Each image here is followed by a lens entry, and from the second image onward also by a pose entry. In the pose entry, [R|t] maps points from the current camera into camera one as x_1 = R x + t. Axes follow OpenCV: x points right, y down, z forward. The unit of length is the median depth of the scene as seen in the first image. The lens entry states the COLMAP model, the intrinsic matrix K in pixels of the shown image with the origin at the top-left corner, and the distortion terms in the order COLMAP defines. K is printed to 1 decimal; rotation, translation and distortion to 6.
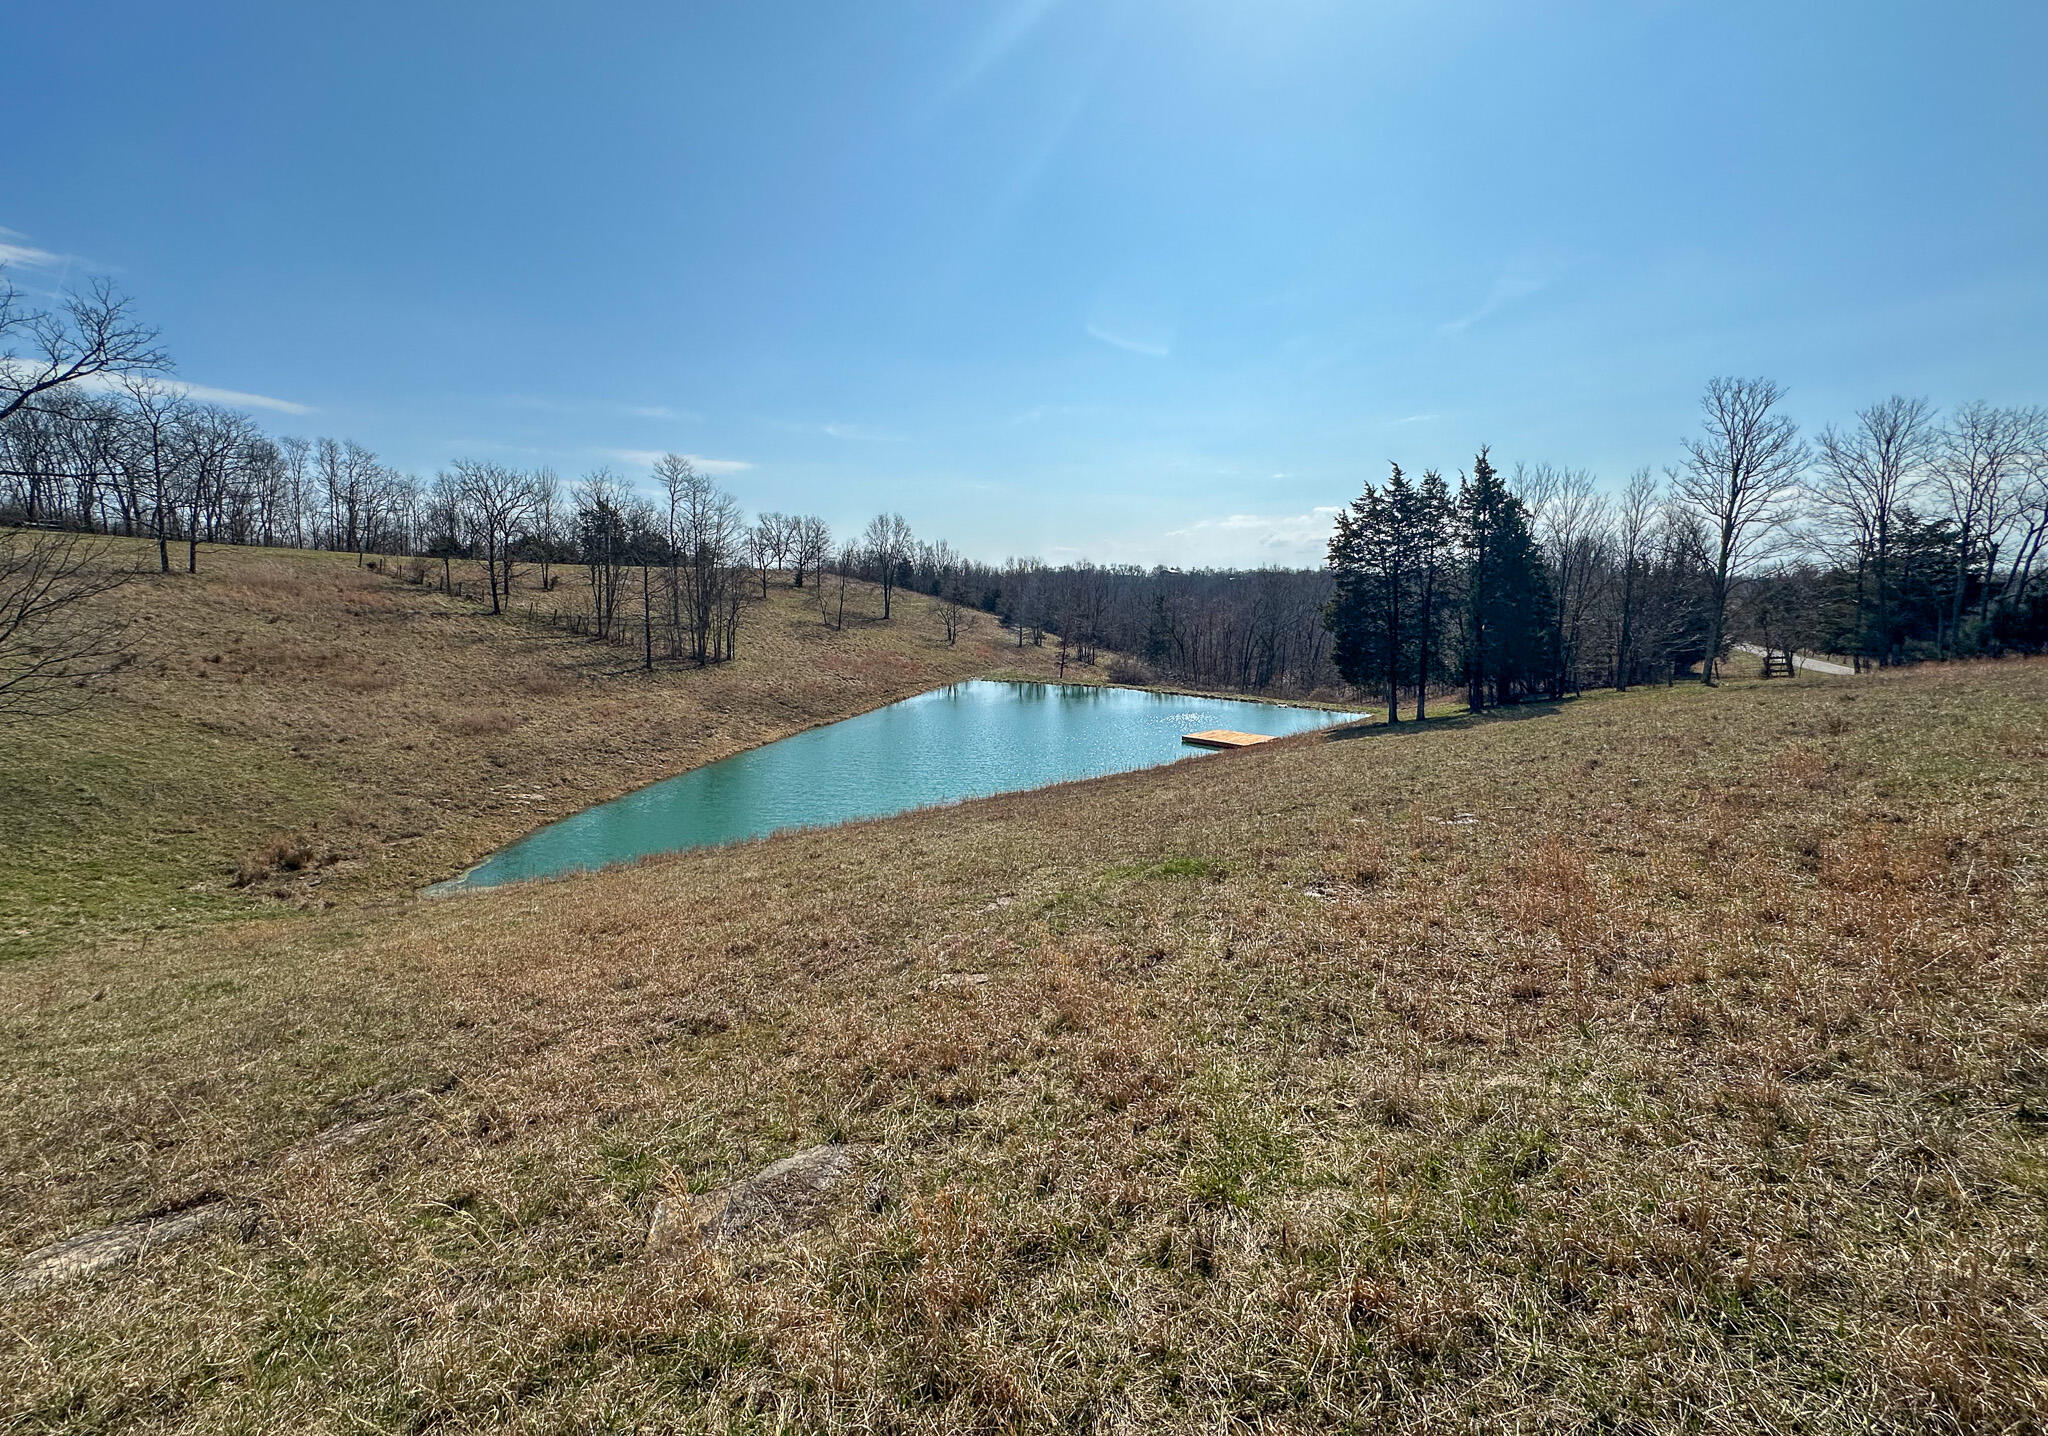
lens RADIAL K [[820.5, 0, 1033.2], [0, 820.5, 702.9], [0, 0, 1]] dist [-0.004378, 0.000334]
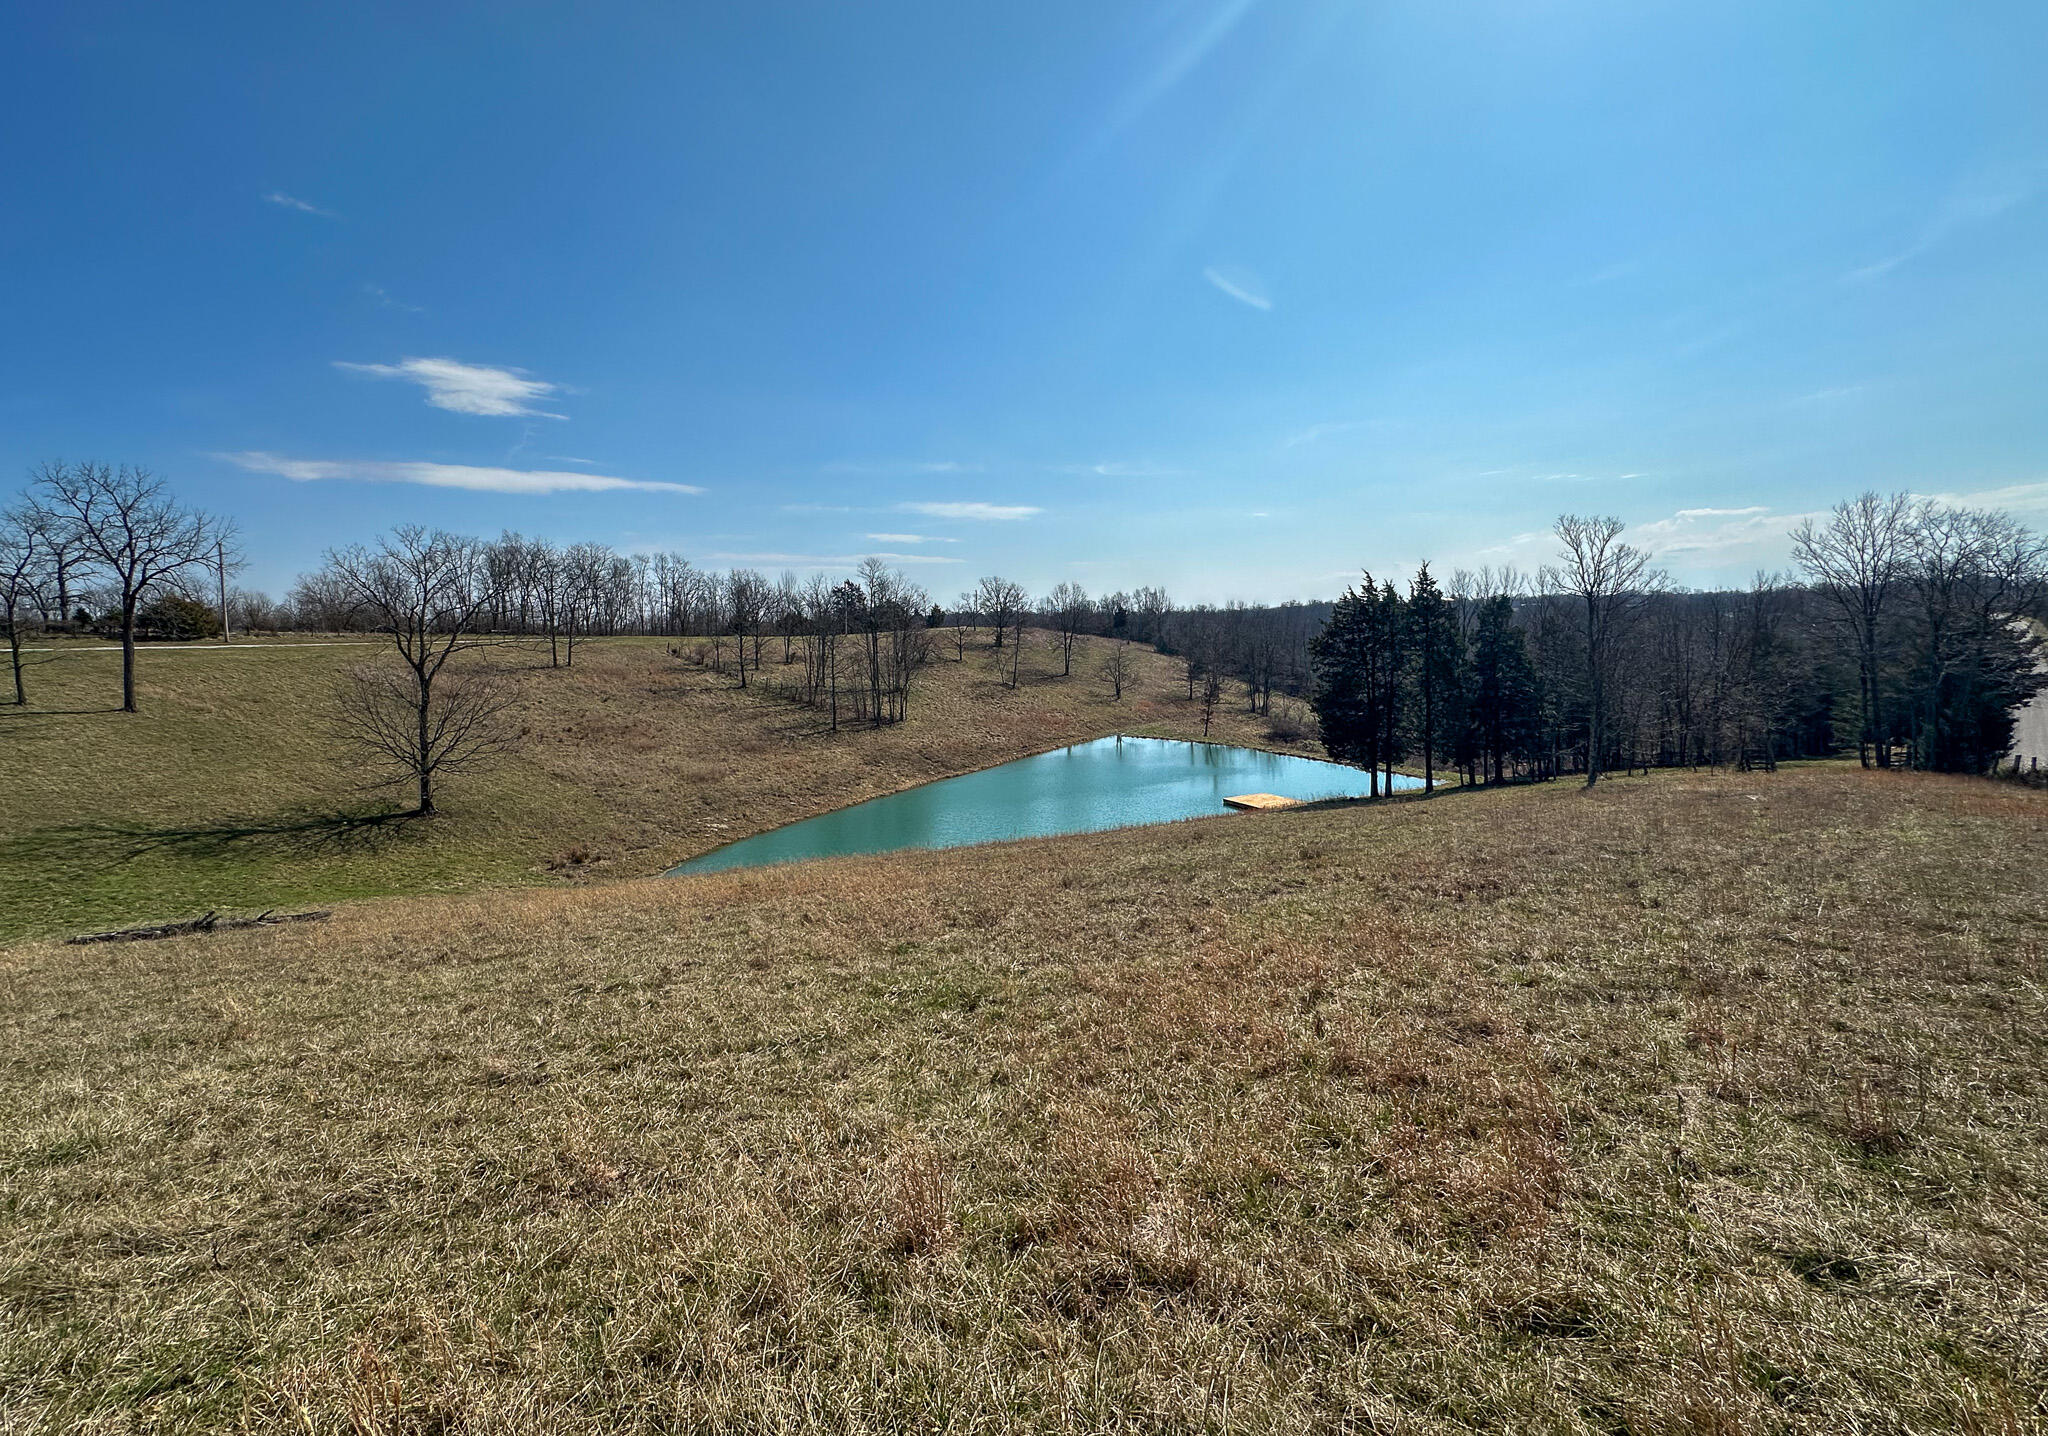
lens RADIAL K [[820.5, 0, 1010.9], [0, 820.5, 704.4], [0, 0, 1]] dist [-0.004378, 0.000334]
pose [[0.945185, 0.000728, -0.326534, 0.241301], [-0.014388, 0.999119, -0.039420, -0.035976], [0.326218, 0.041957, 0.944363, -0.167646]]
